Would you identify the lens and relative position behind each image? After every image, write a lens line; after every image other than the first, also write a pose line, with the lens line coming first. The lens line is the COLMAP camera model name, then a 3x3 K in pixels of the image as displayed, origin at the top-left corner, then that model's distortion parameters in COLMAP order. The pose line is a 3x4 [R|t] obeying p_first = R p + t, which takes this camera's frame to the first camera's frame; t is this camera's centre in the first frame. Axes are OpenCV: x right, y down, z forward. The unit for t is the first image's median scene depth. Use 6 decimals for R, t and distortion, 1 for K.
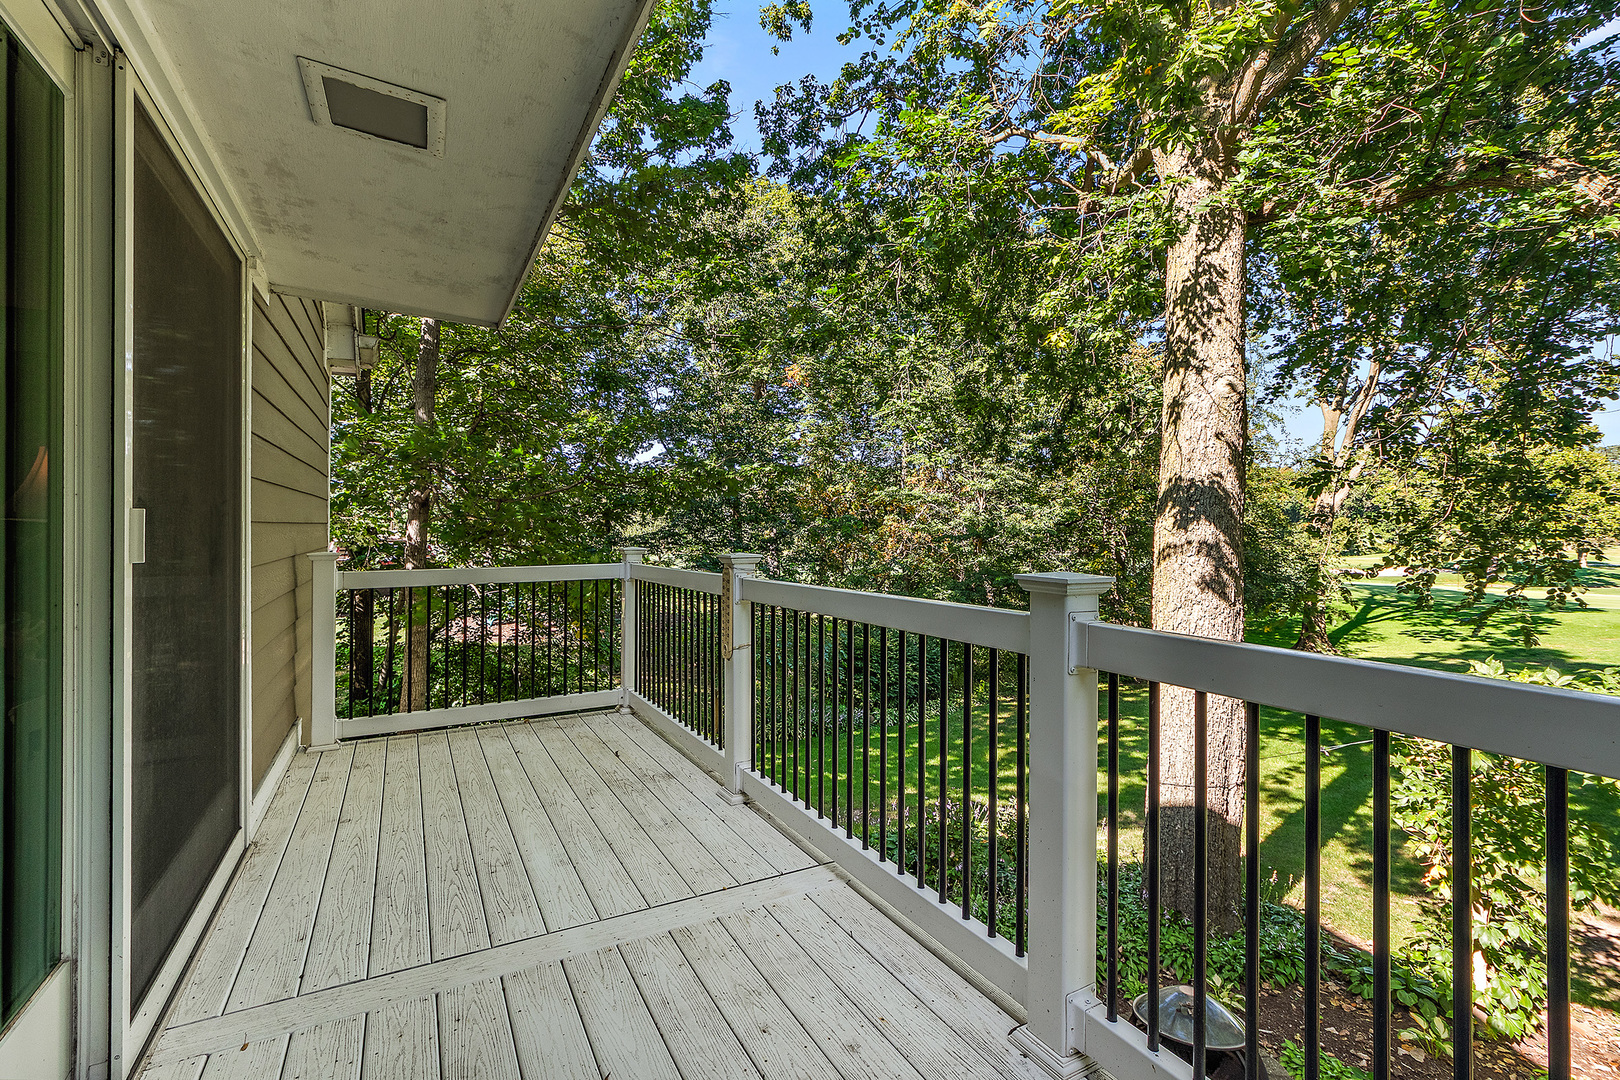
lens RADIAL K [[724.0, 0, 810.0], [0, 724.0, 540.0], [0, 0, 1]] dist [0.000093, -0.000265]
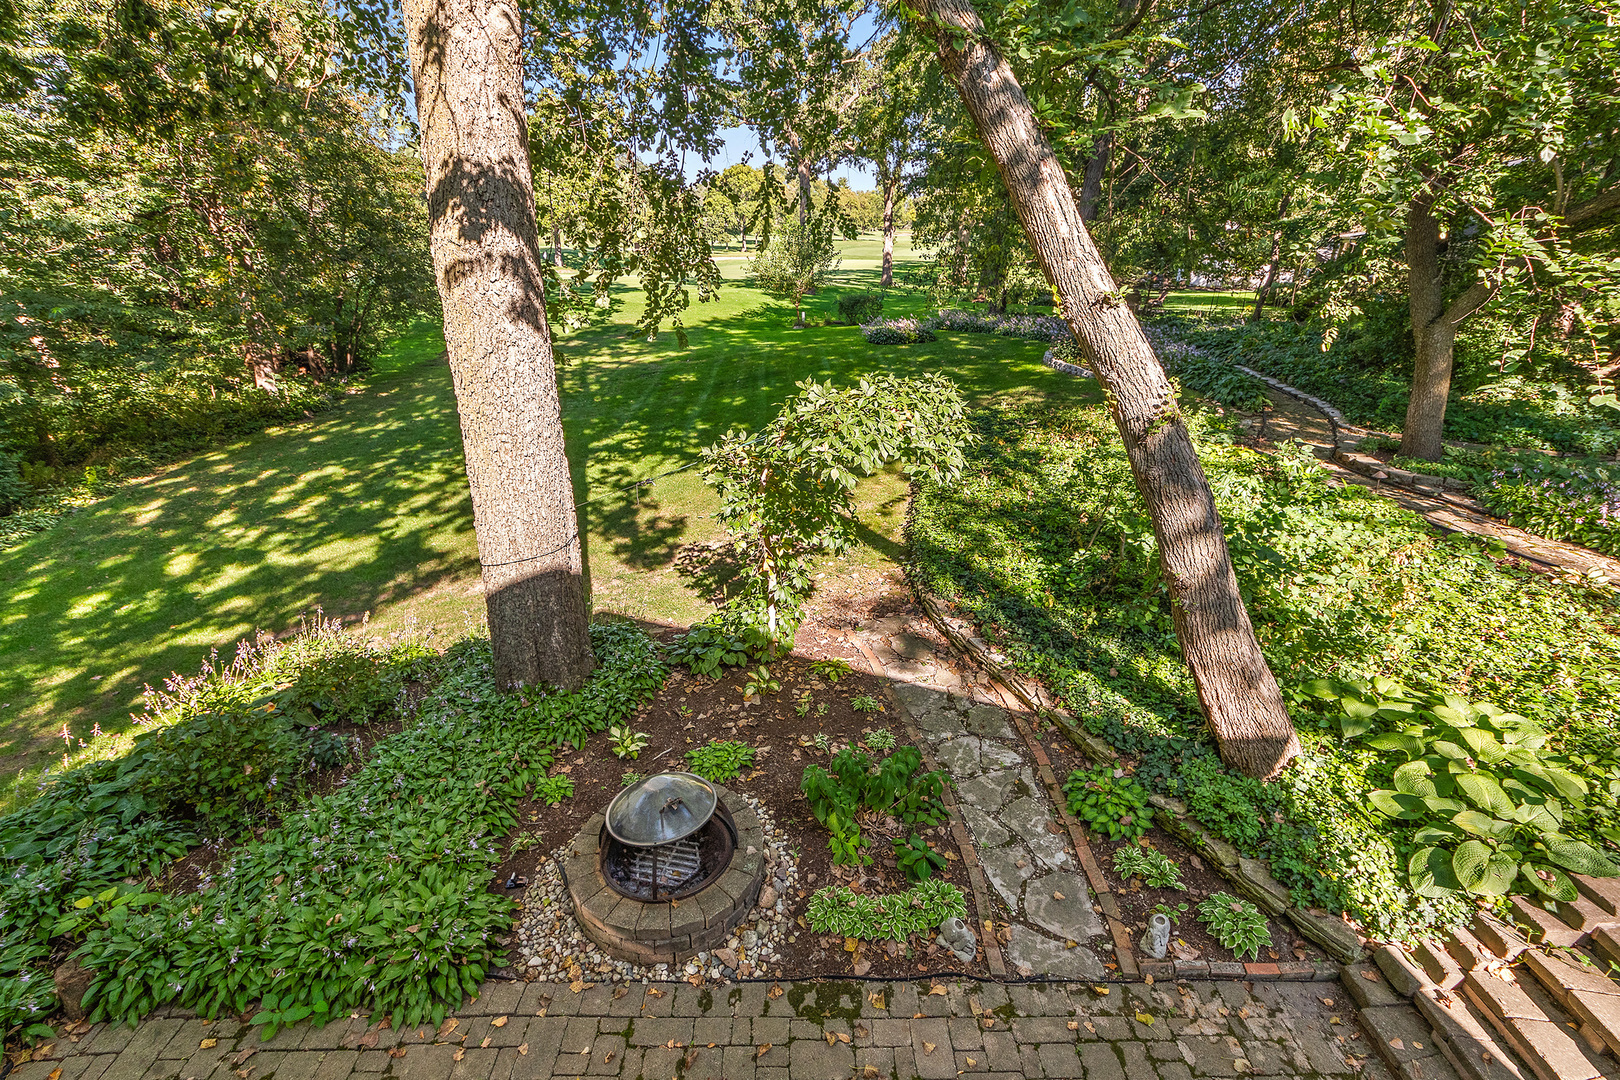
lens RADIAL K [[745.2, 0, 812.8], [0, 745.2, 547.9], [0, 0, 1]] dist [-0.000734, 0.000137]
pose [[0.500761, -0.349055, 0.792085, -0.021957], [0.011256, 0.917635, 0.397266, -0.024514], [-0.865512, -0.190020, 0.463445, 0.290875]]
